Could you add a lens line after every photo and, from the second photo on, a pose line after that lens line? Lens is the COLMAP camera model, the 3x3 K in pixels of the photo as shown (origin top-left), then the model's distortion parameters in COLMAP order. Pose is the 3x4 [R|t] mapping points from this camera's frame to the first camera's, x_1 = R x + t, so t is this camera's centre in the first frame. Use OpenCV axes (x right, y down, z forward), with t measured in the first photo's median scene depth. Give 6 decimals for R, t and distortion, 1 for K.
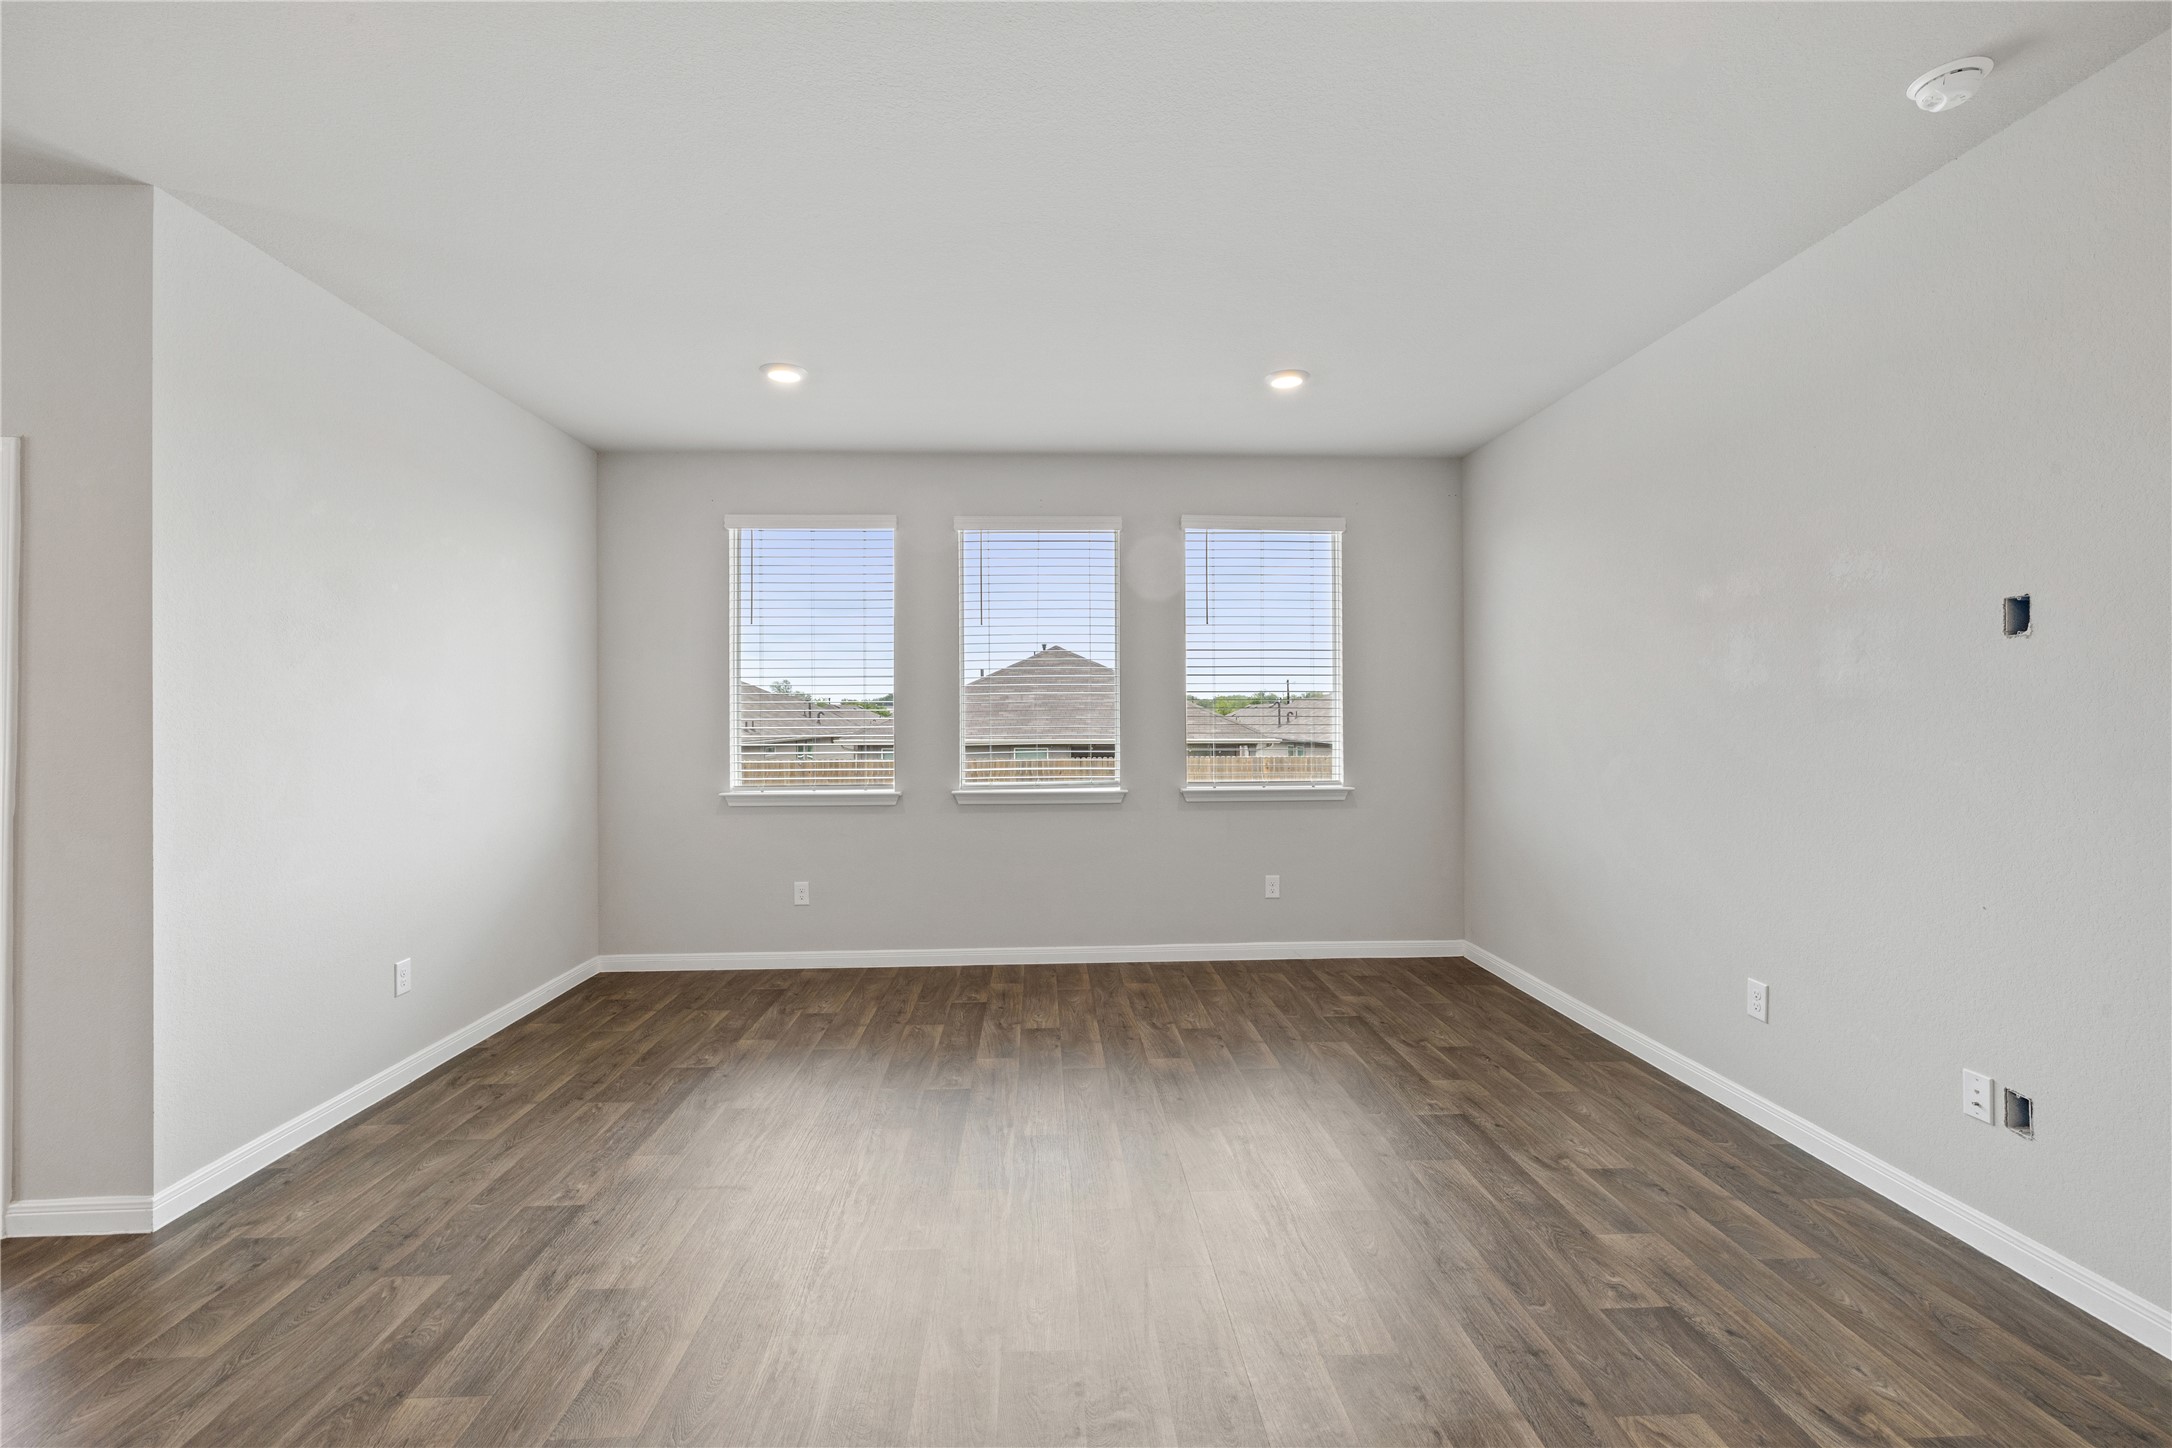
lens RADIAL K [[927.5, 0, 1086.0], [0, 927.5, 724.0], [0, 0, 1]] dist [0.017646, 0.000342]
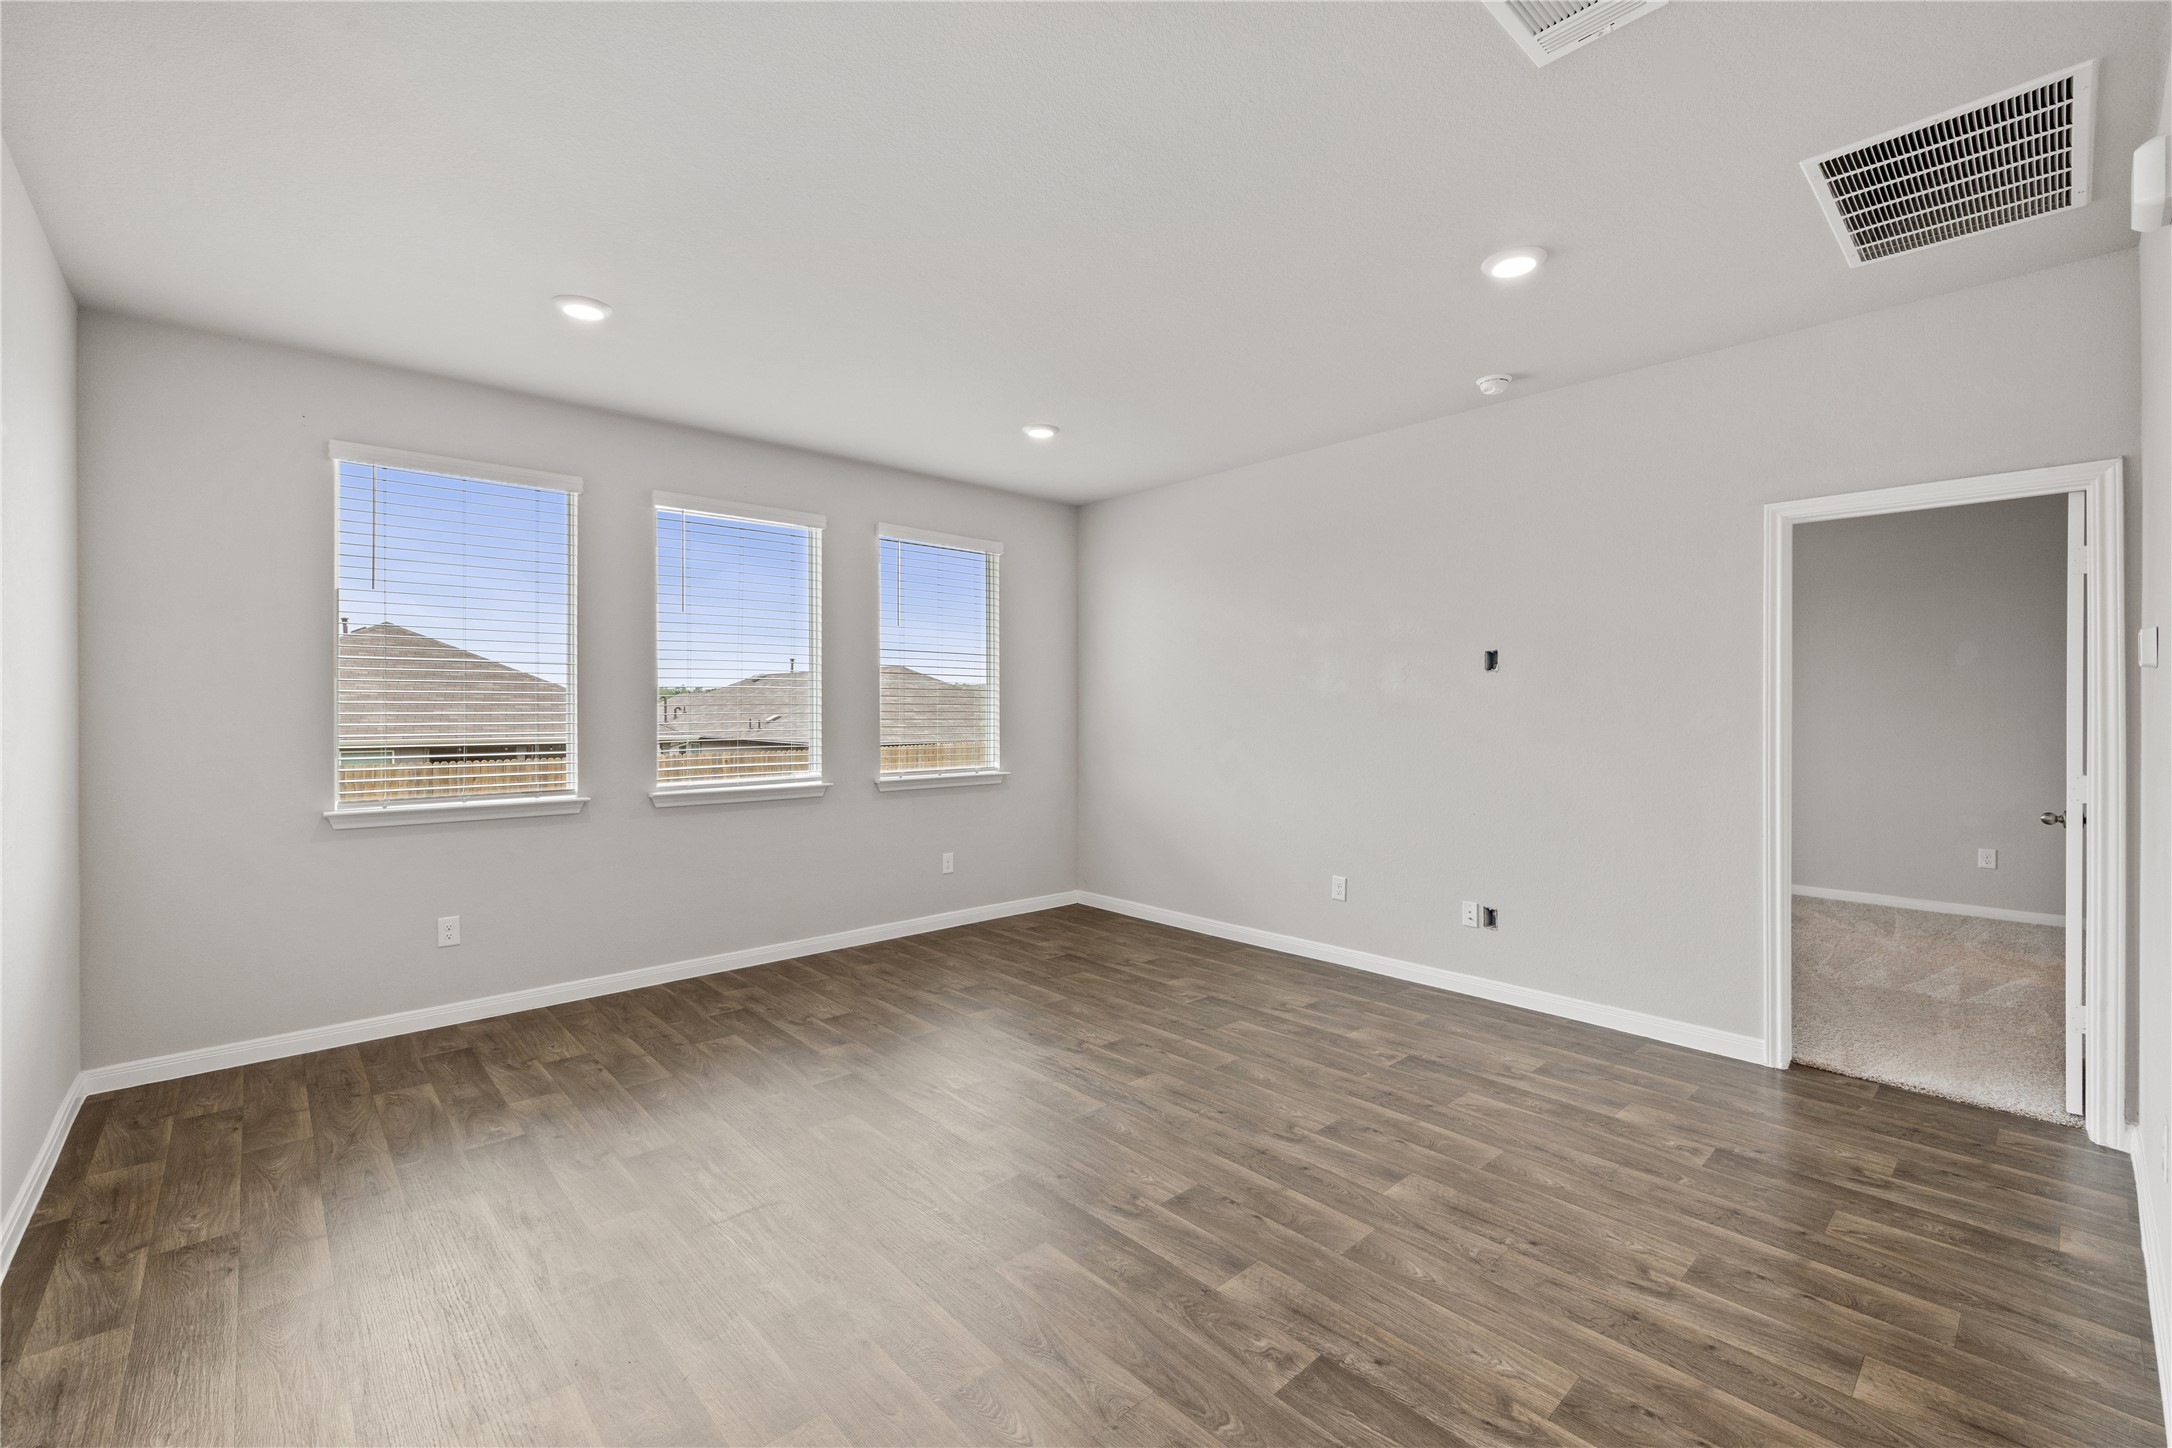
lens RADIAL K [[895.2, 0, 1092.5], [0, 895.2, 740.9], [0, 0, 1]] dist [0.003043, 0.000513]
pose [[0.767521, -0.016122, 0.640821, -0.372344], [0.002357, 0.999748, 0.022328, 0.002759], [-0.641019, -0.015627, 0.767366, 0.055625]]
